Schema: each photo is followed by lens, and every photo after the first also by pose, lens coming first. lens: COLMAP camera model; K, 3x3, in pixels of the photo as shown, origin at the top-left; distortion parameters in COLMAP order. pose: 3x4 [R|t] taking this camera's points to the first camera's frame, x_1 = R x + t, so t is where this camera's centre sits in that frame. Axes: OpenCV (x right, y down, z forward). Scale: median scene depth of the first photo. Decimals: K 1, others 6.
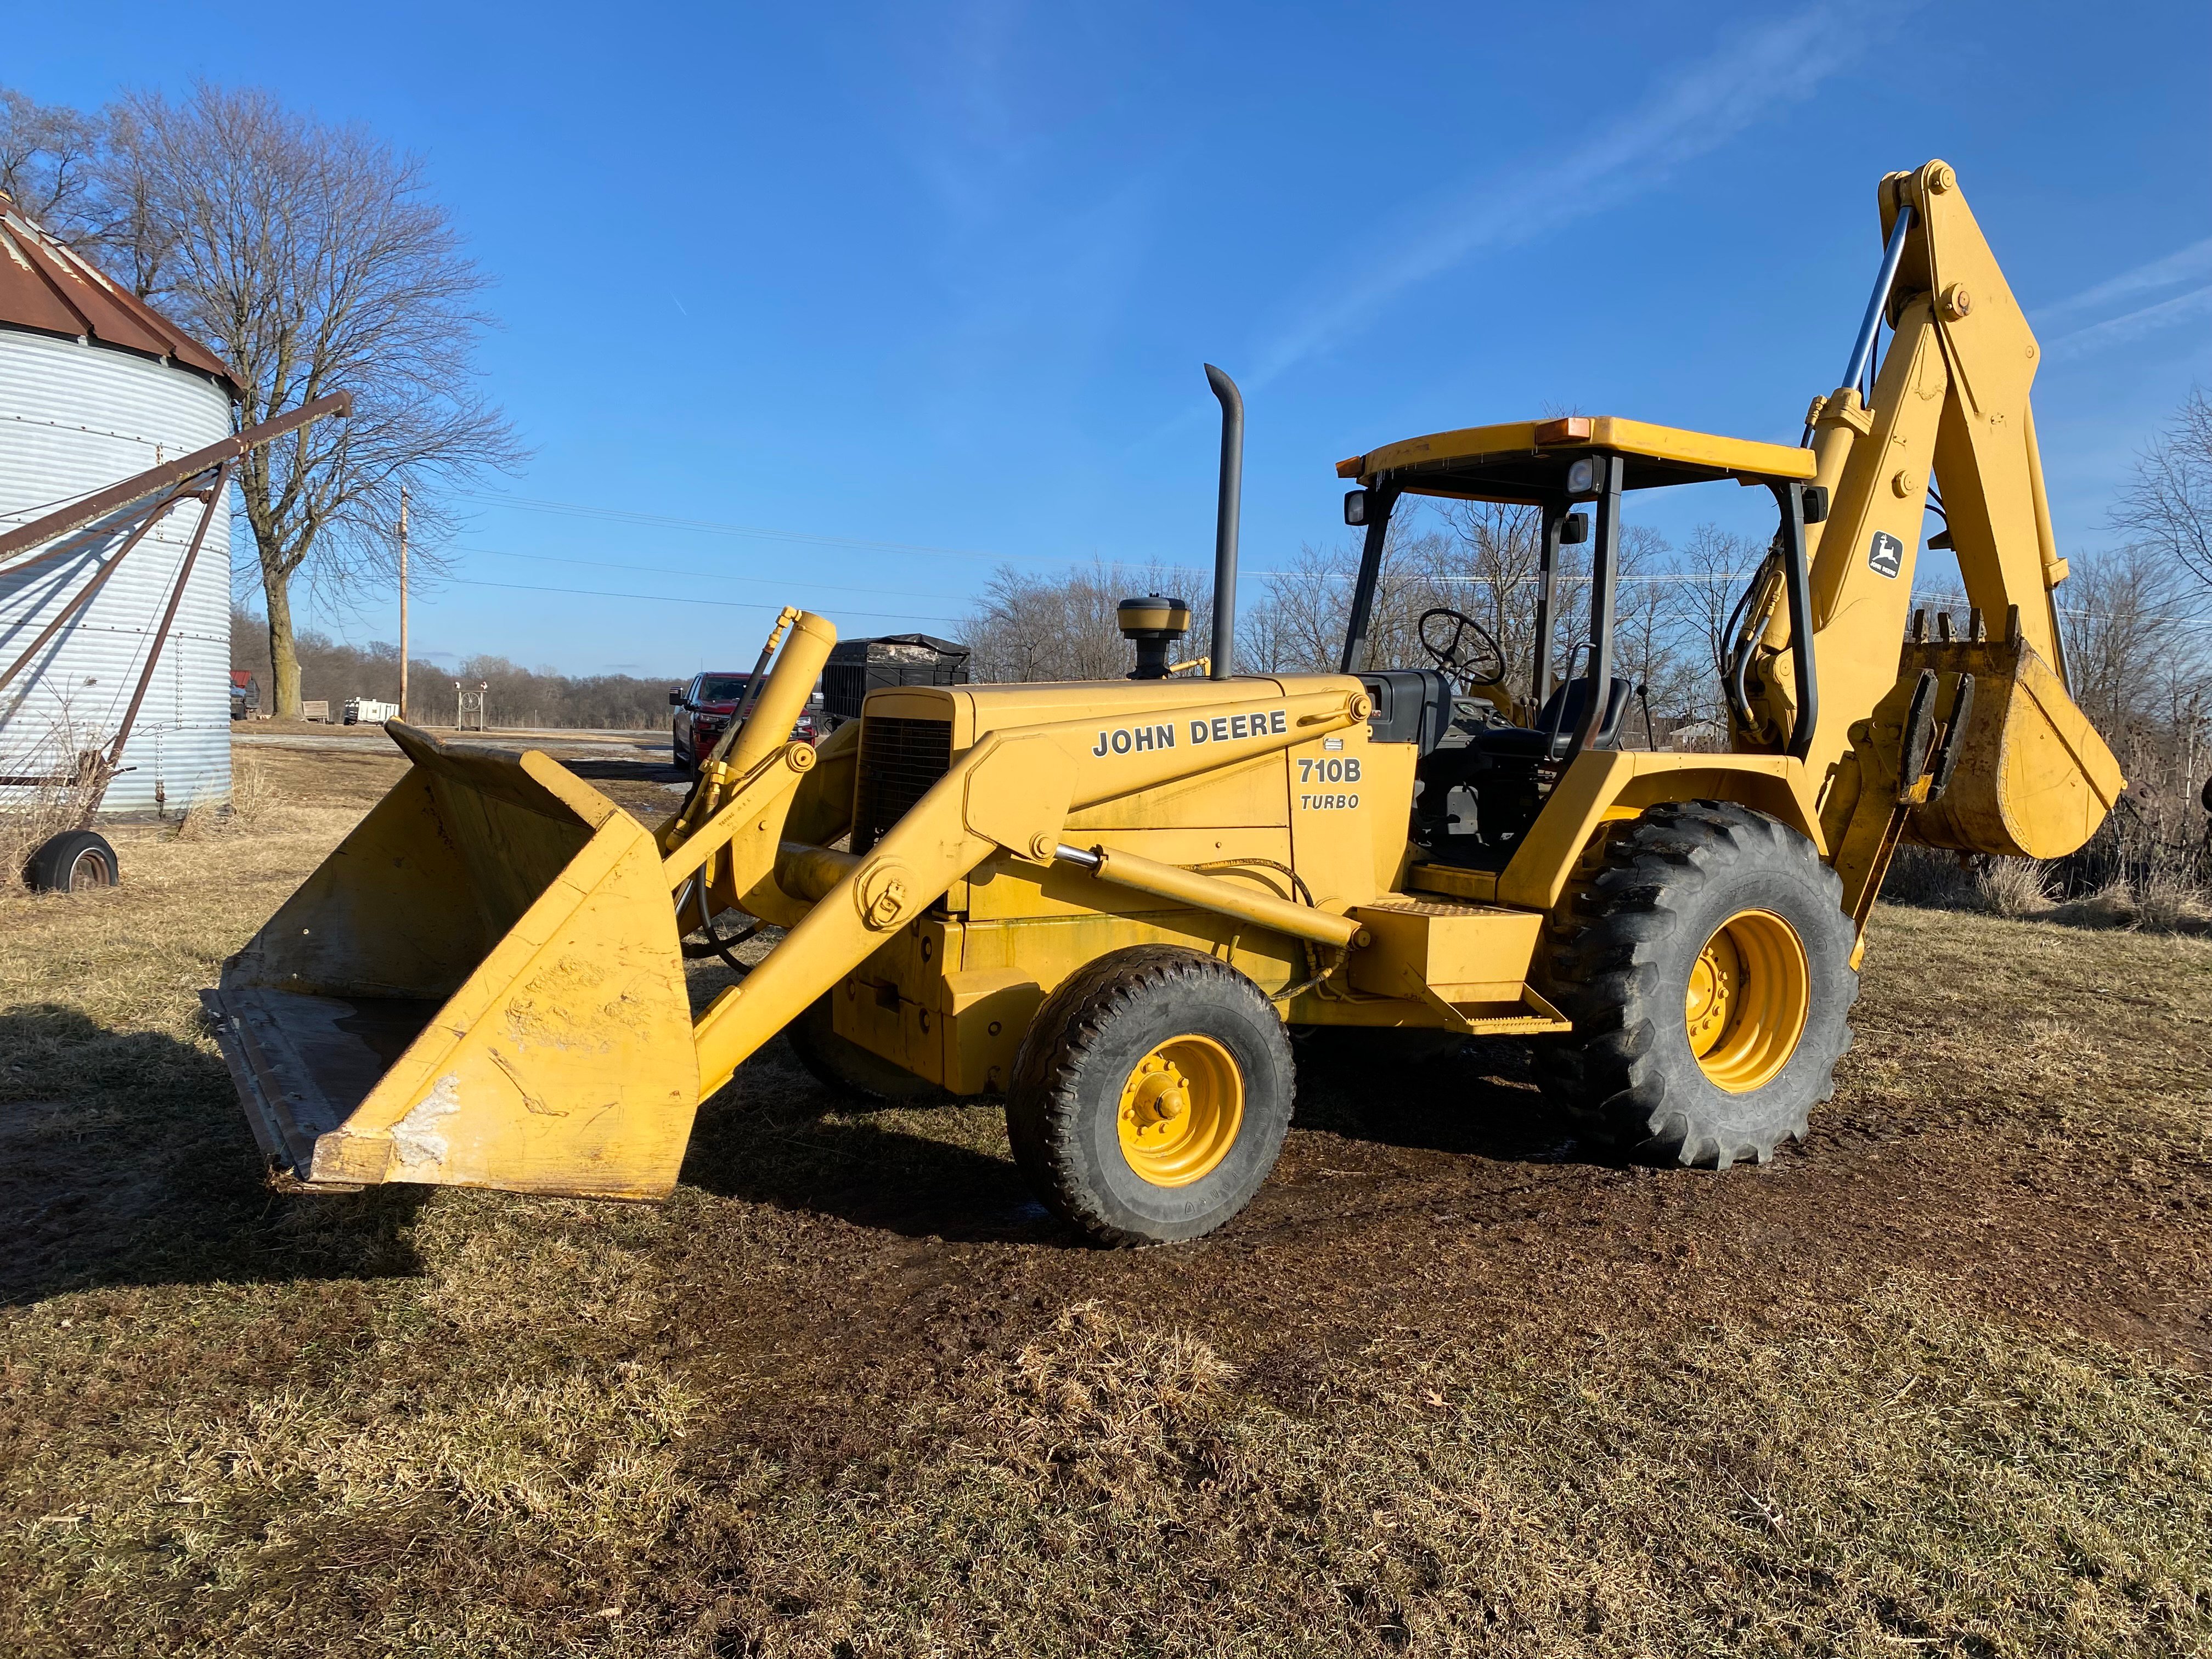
lens RADIAL K [[1705.0, 0, 1106.0], [0, 1705.0, 829.5], [0, 0, 1]] dist [0.038486, -0.030299]
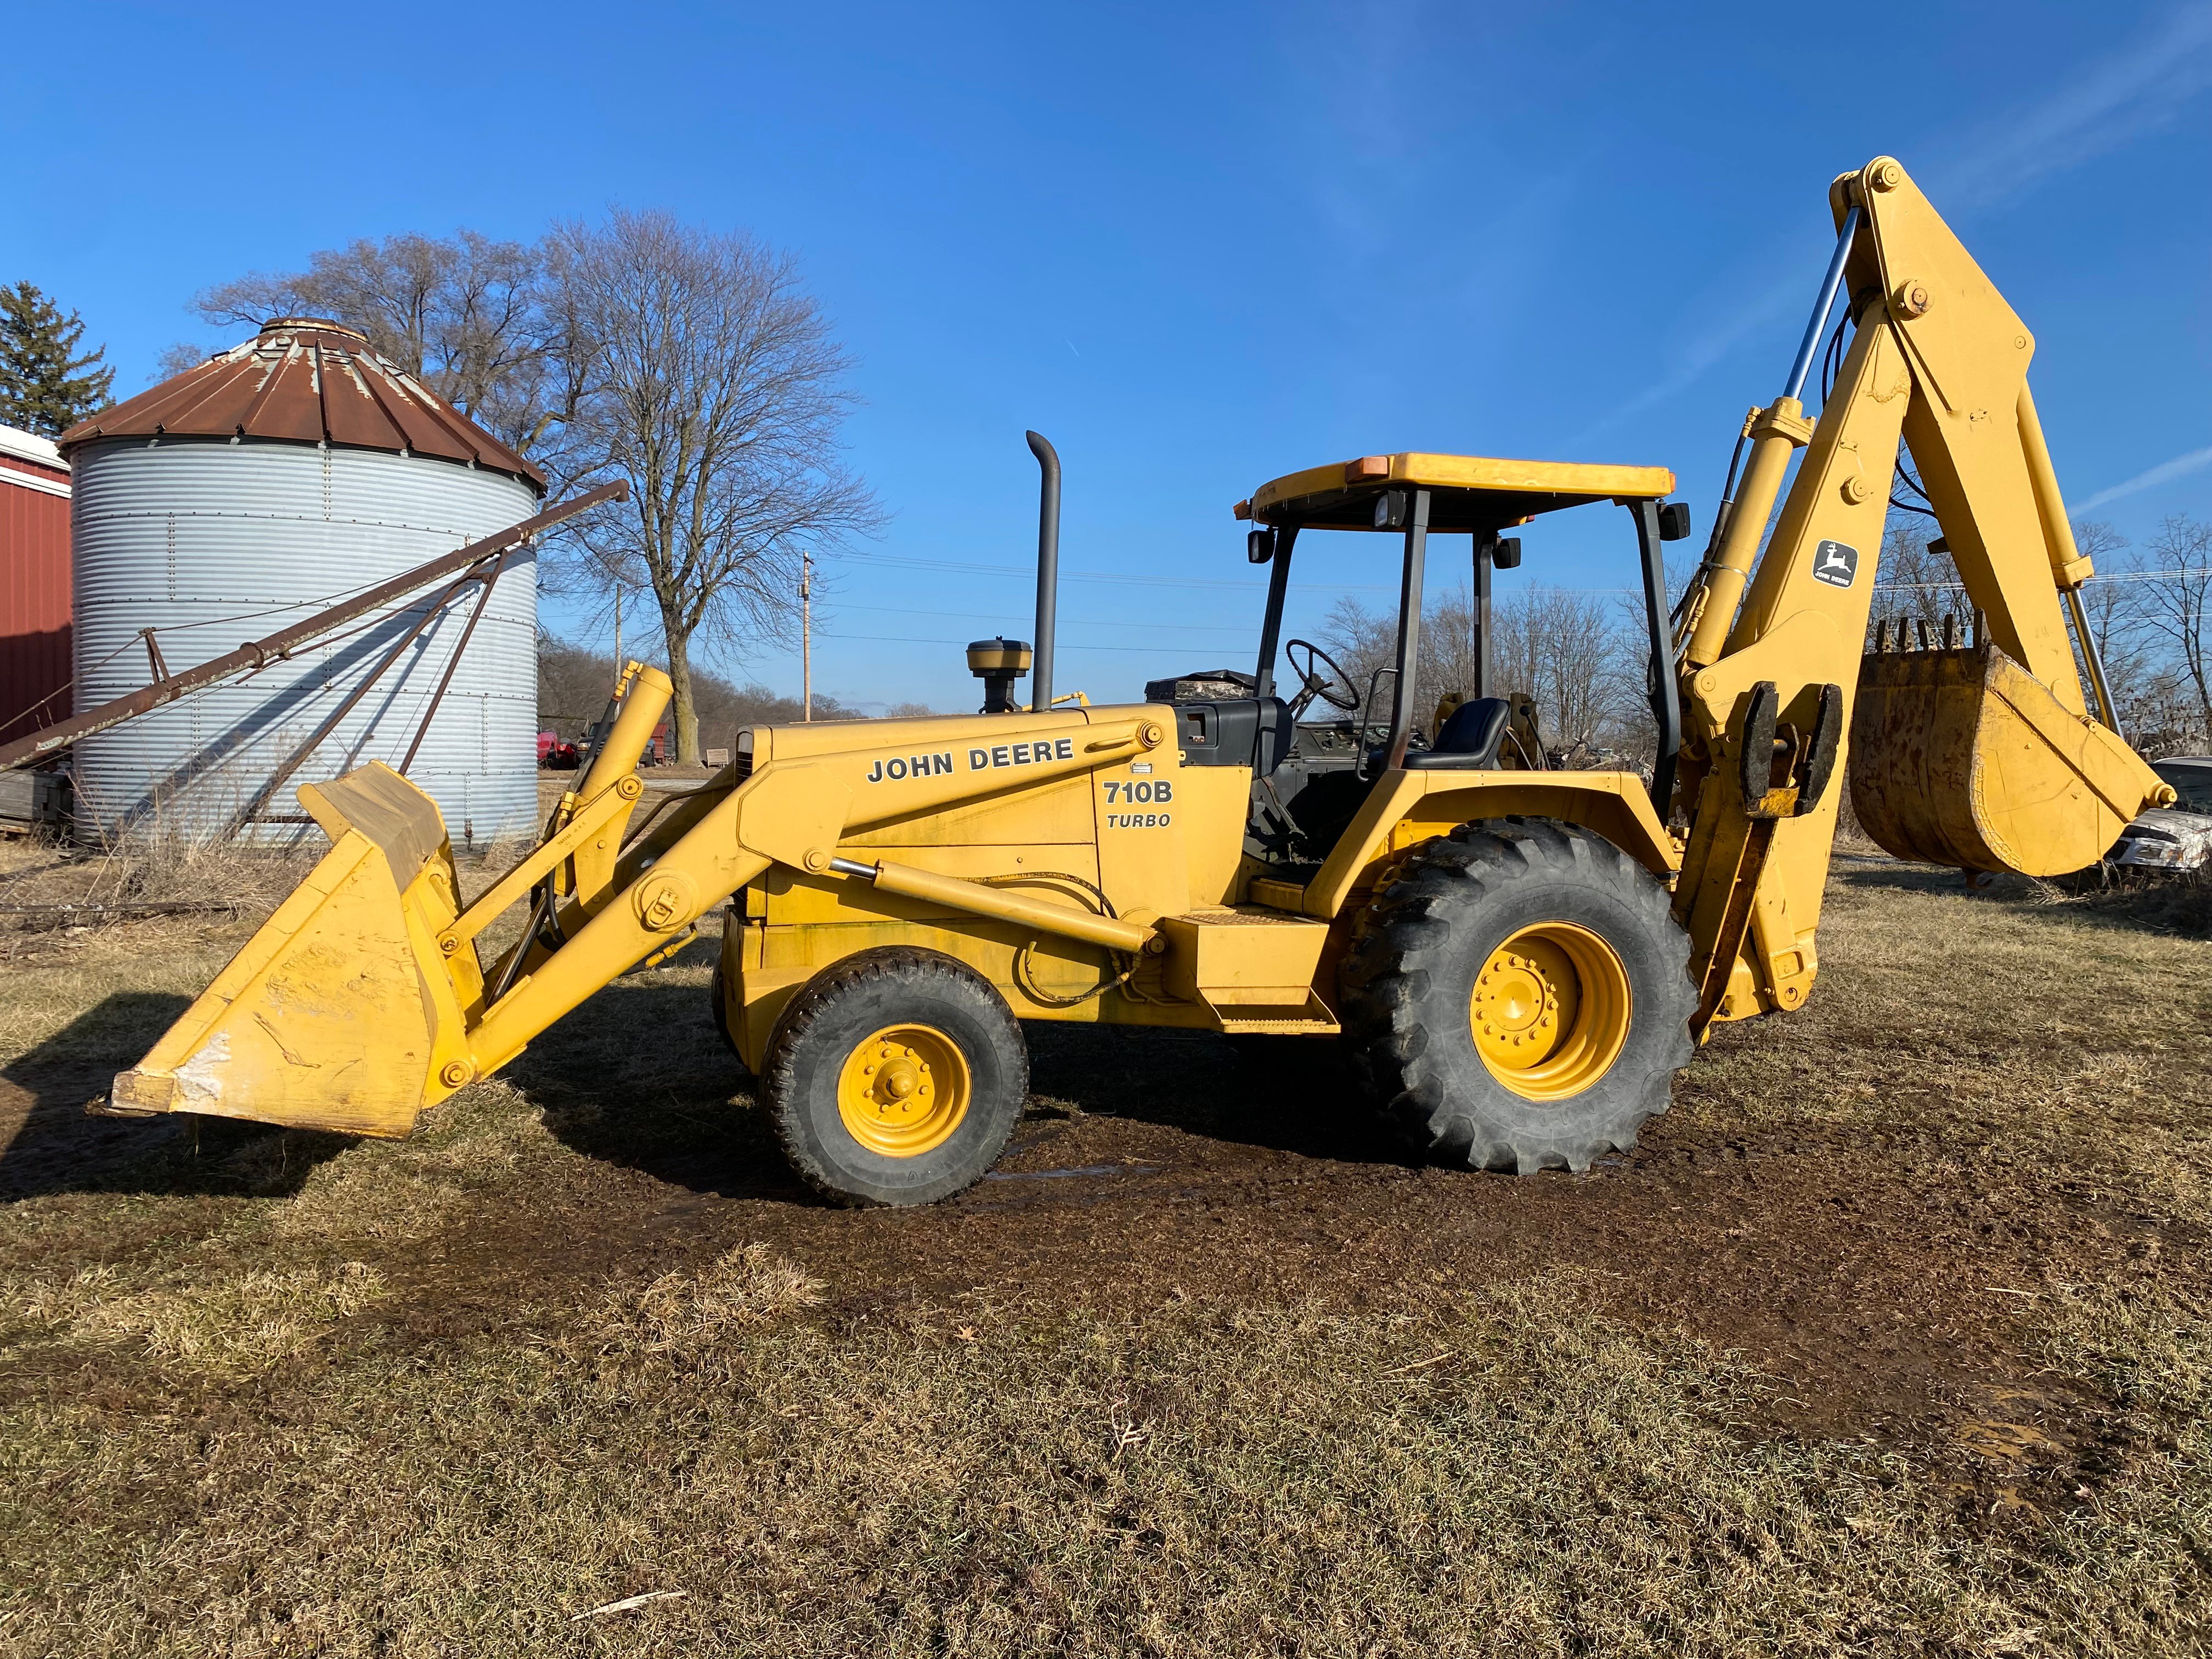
lens RADIAL K [[1726.0, 0, 1106.0], [0, 1726.0, 829.5], [0, 0, 1]] dist [0.025452, -0.007772]
pose [[0.965691, -0.009967, -0.259501, 0.398732], [0.004537, 0.999758, -0.021517, 0.012996], [0.259653, 0.019602, 0.965503, -0.071043]]
